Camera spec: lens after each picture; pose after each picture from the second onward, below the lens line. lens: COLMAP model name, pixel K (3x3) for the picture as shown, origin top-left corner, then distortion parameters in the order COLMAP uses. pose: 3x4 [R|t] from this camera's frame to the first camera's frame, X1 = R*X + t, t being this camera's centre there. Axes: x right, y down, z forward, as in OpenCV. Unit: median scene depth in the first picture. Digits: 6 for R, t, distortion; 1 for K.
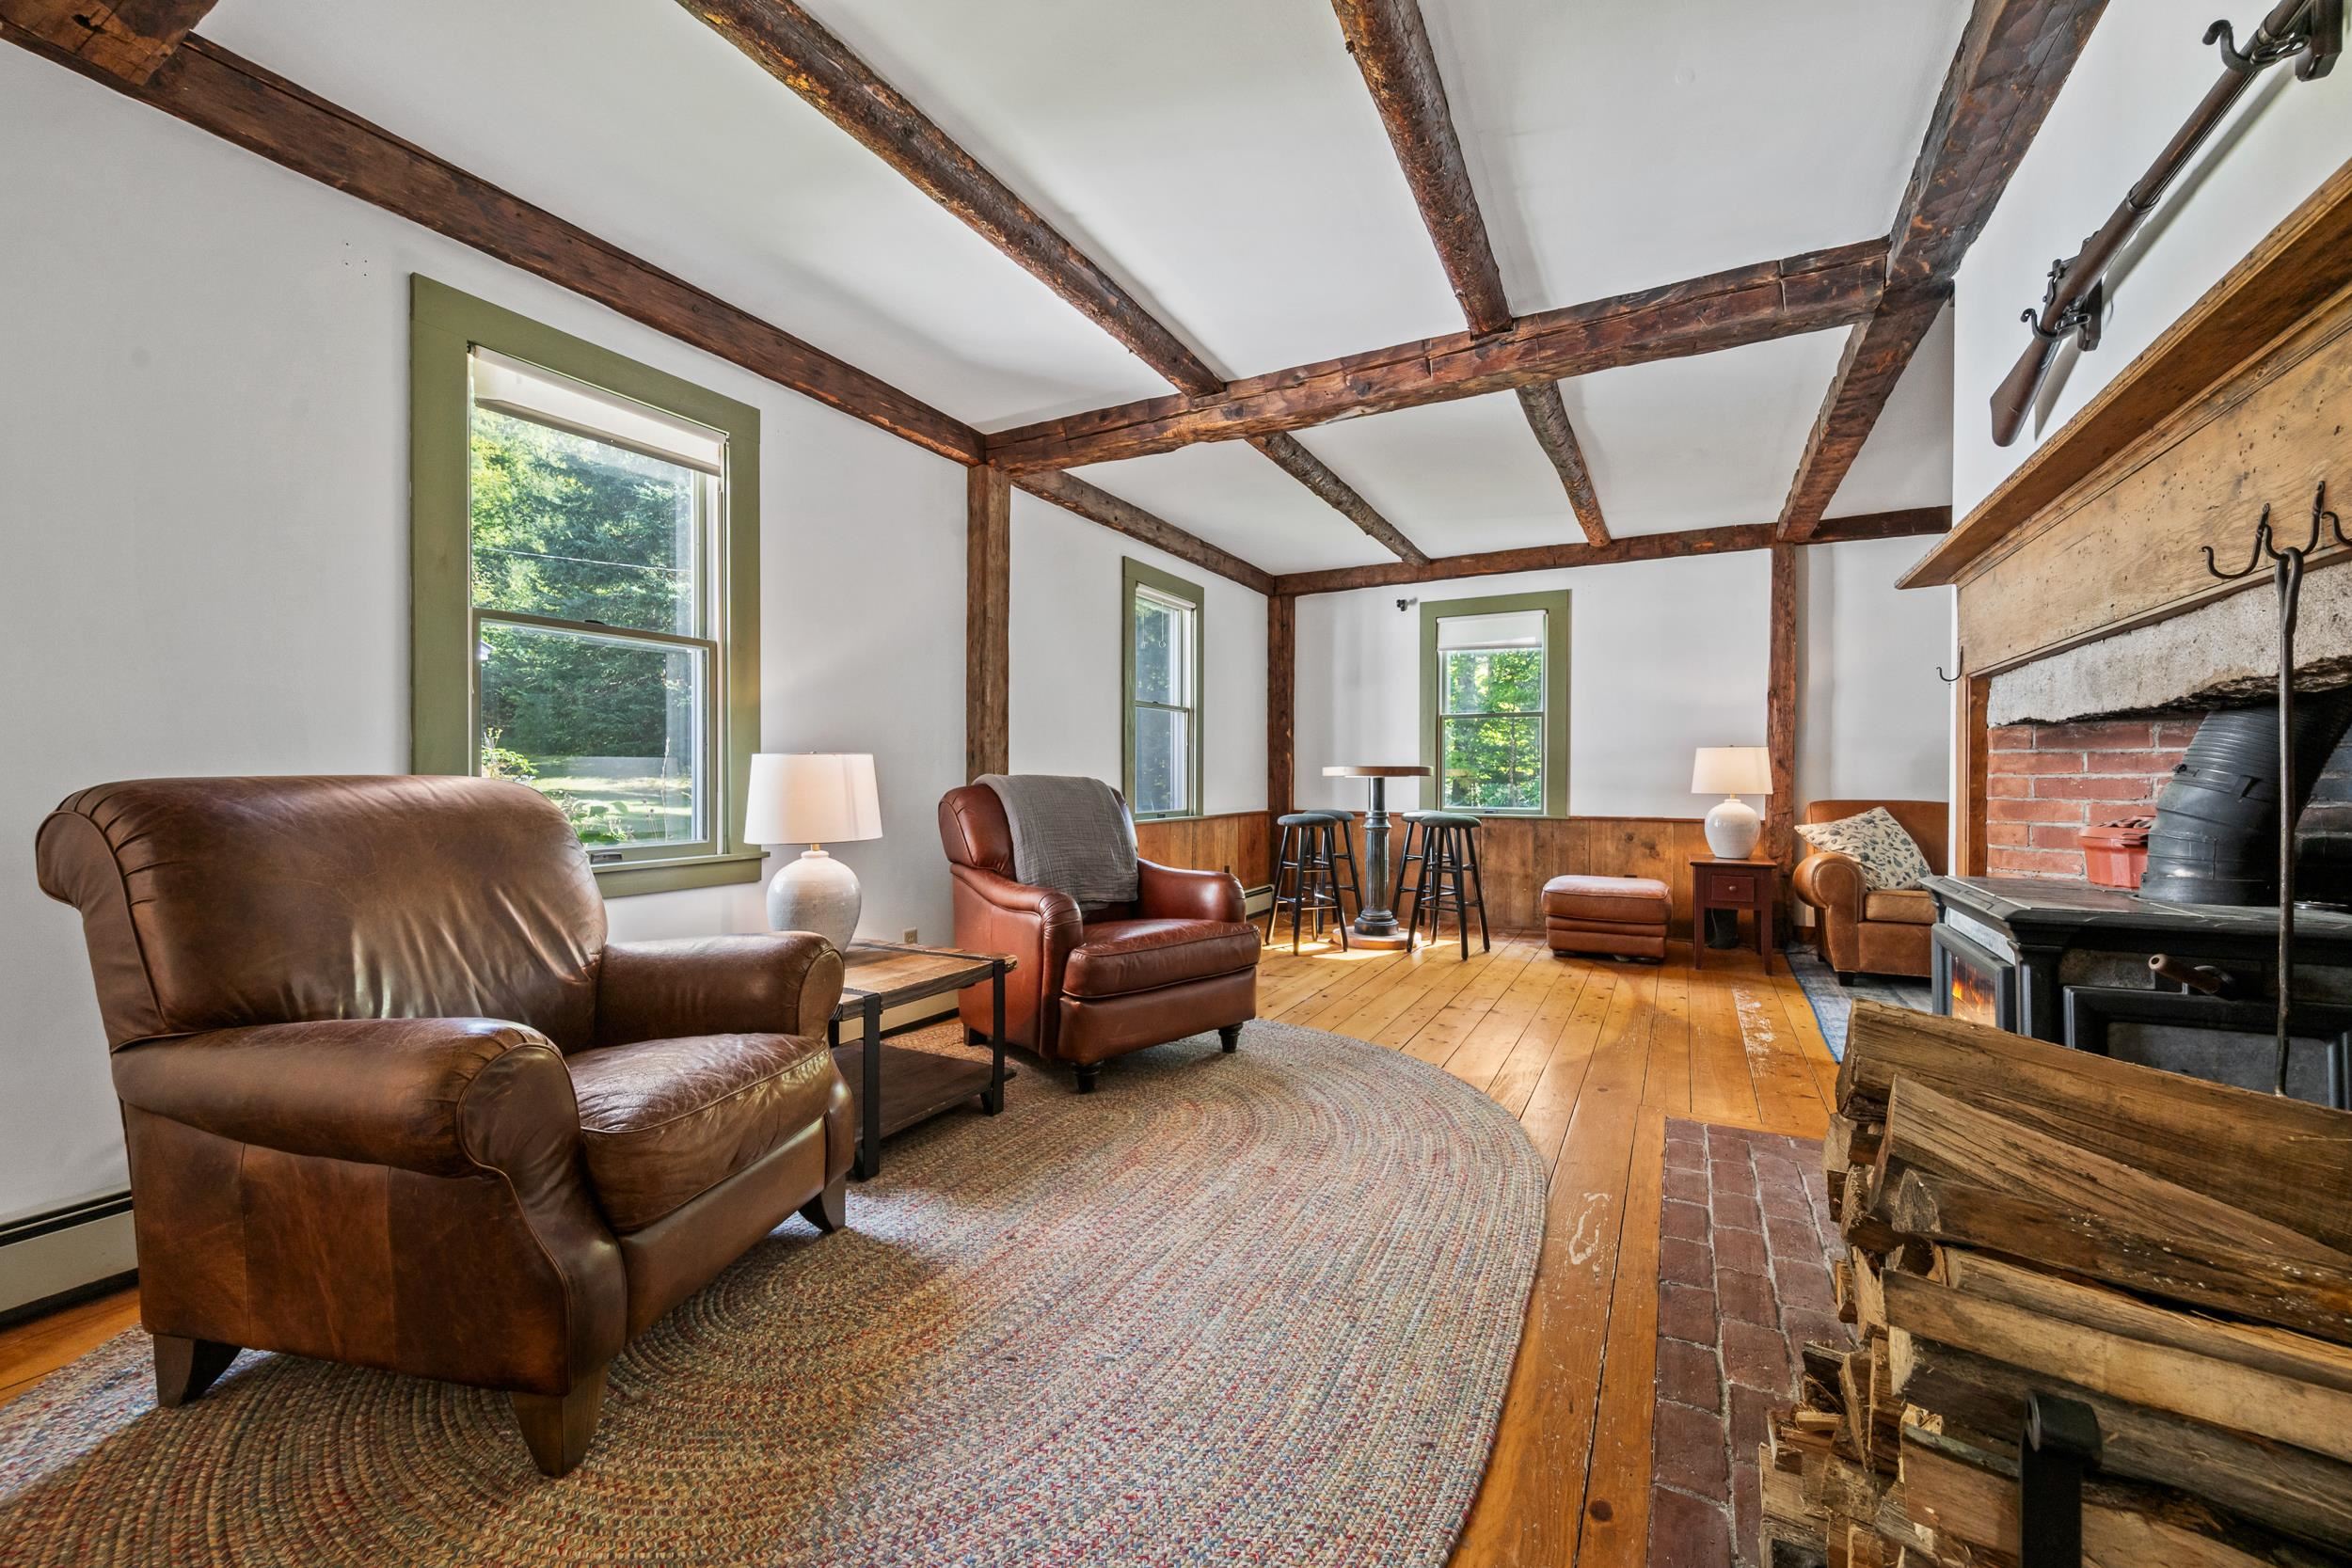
lens RADIAL K [[932.7, 0, 1172.0], [0, 932.7, 775.5], [0, 0, 1]] dist [-0.000287, -0.000001]
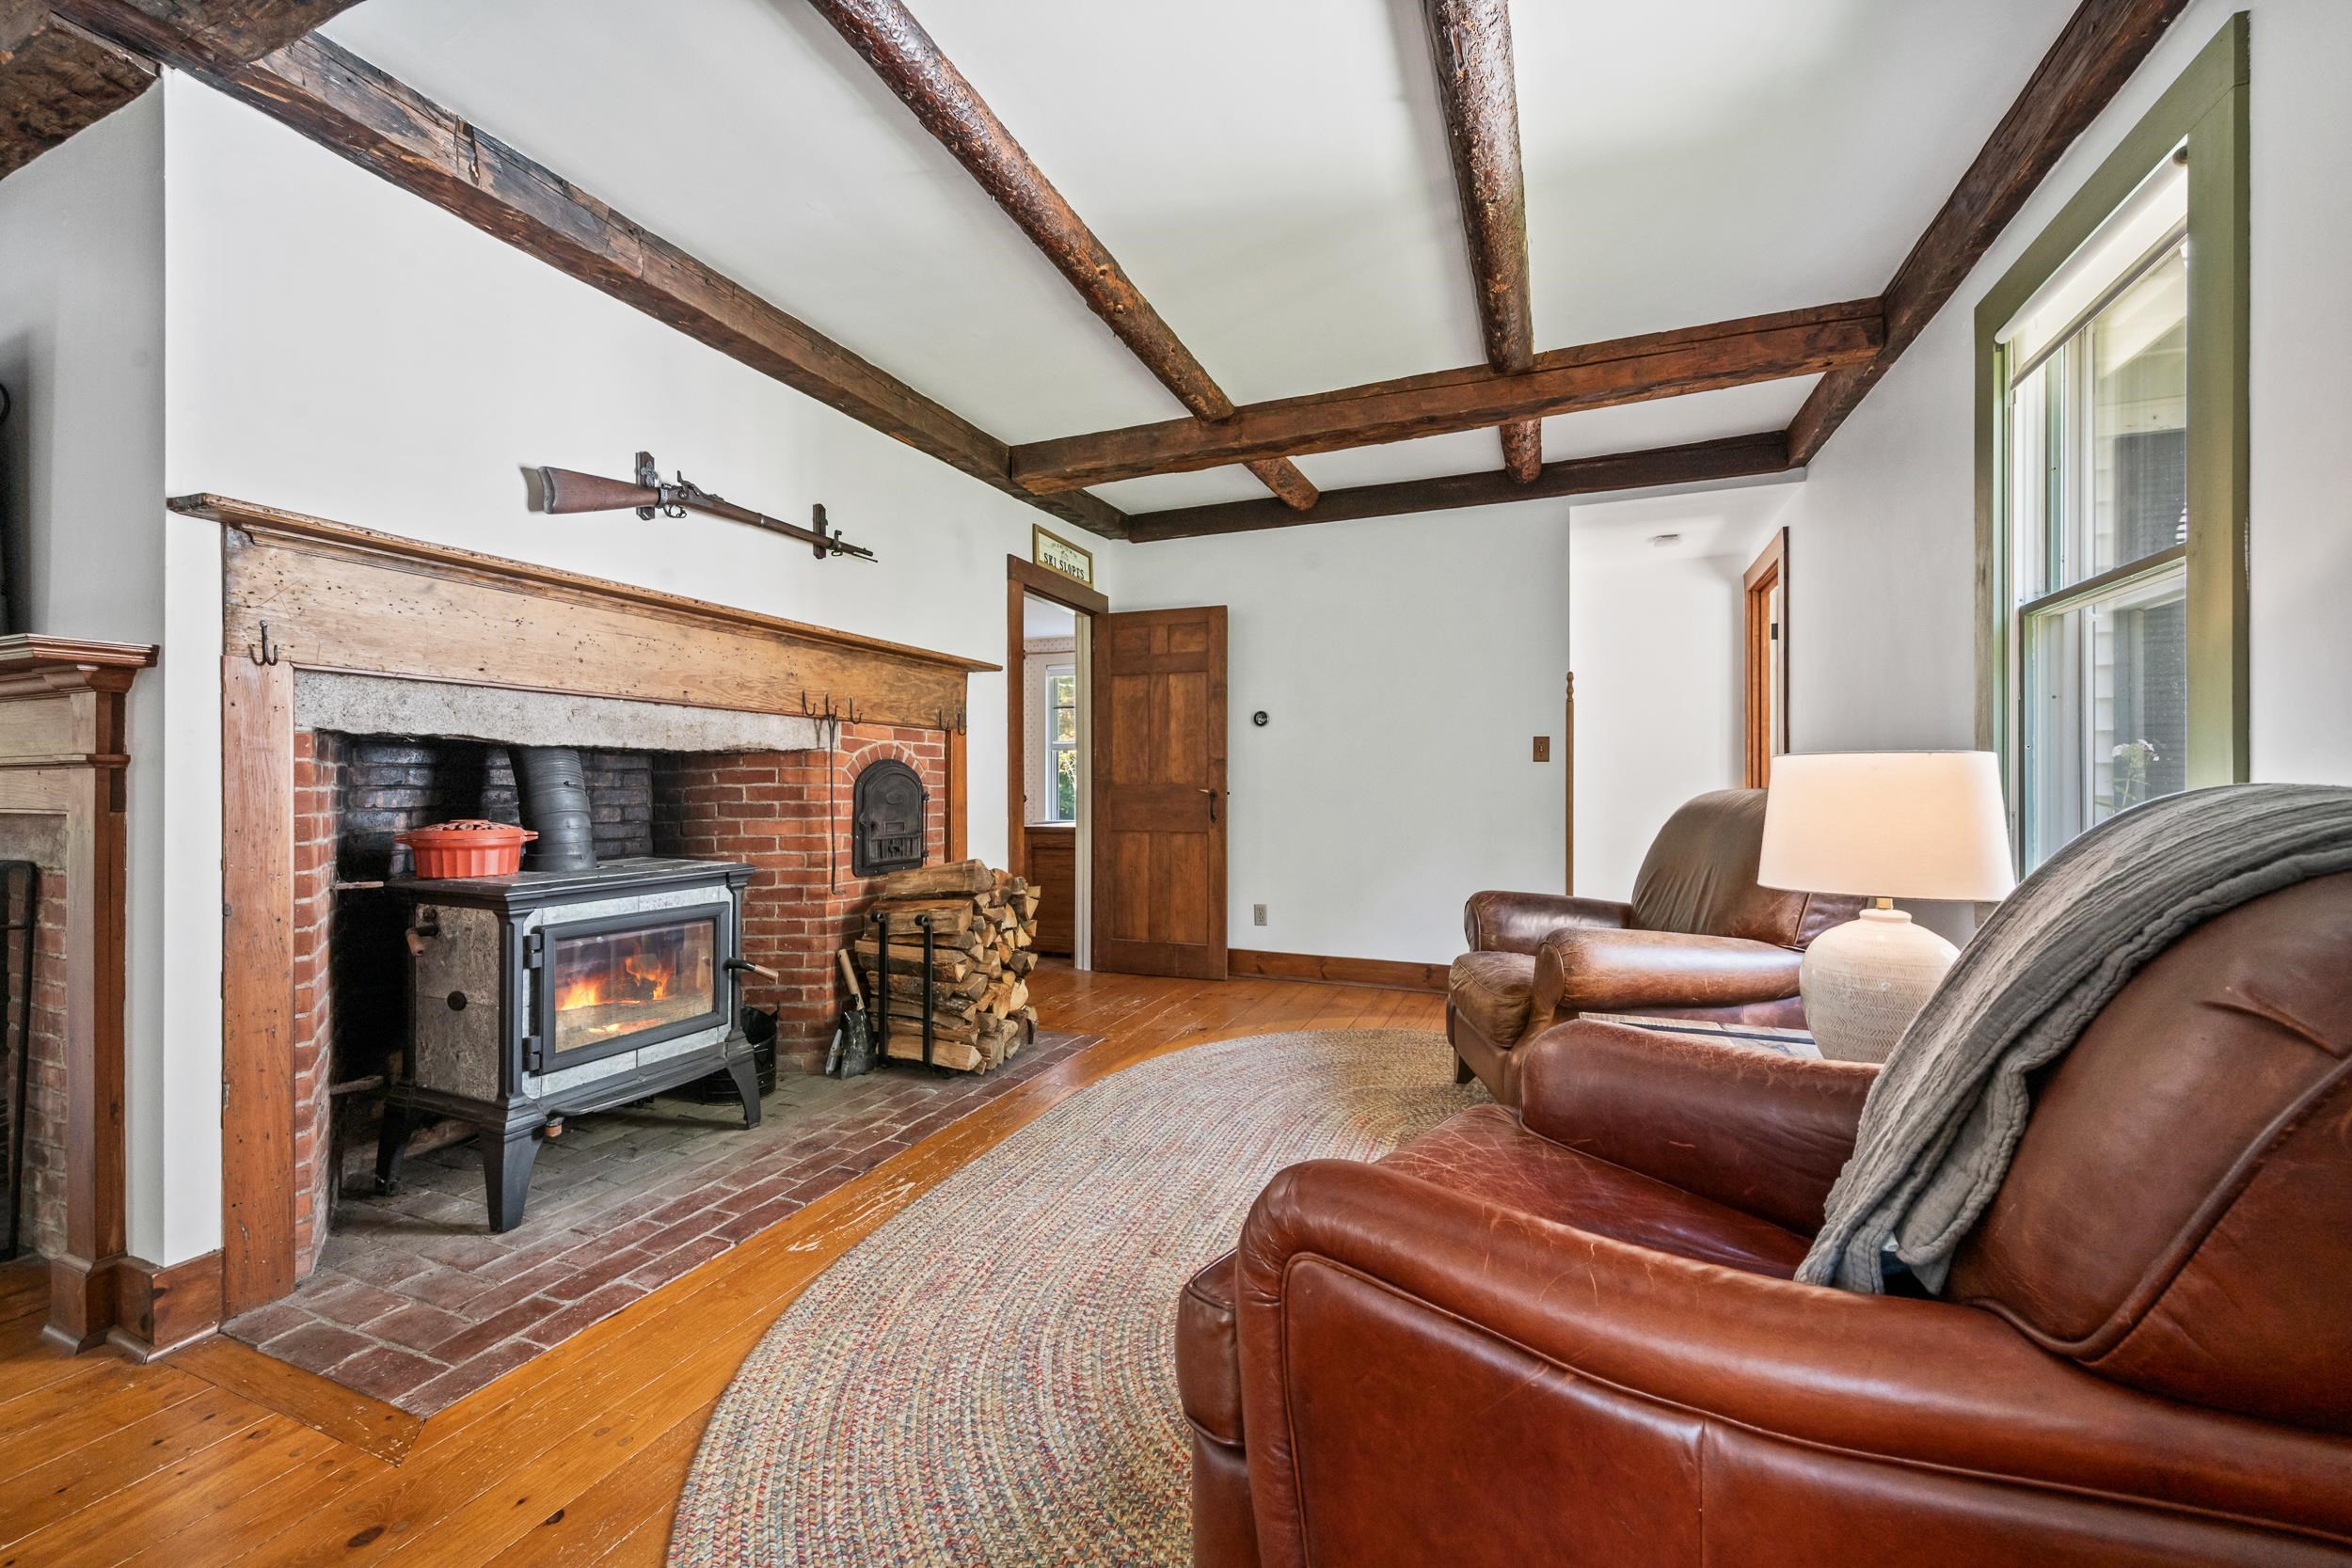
lens RADIAL K [[932.7, 0, 1172.9], [0, 932.7, 783.4], [0, 0, 1]] dist [-0.000287, -0.000001]
pose [[-0.994151, -0.001248, -0.107989, 0.213401], [-0.001618, 0.999993, 0.003332, -0.011146], [0.107984, 0.003488, -0.994147, 2.152140]]
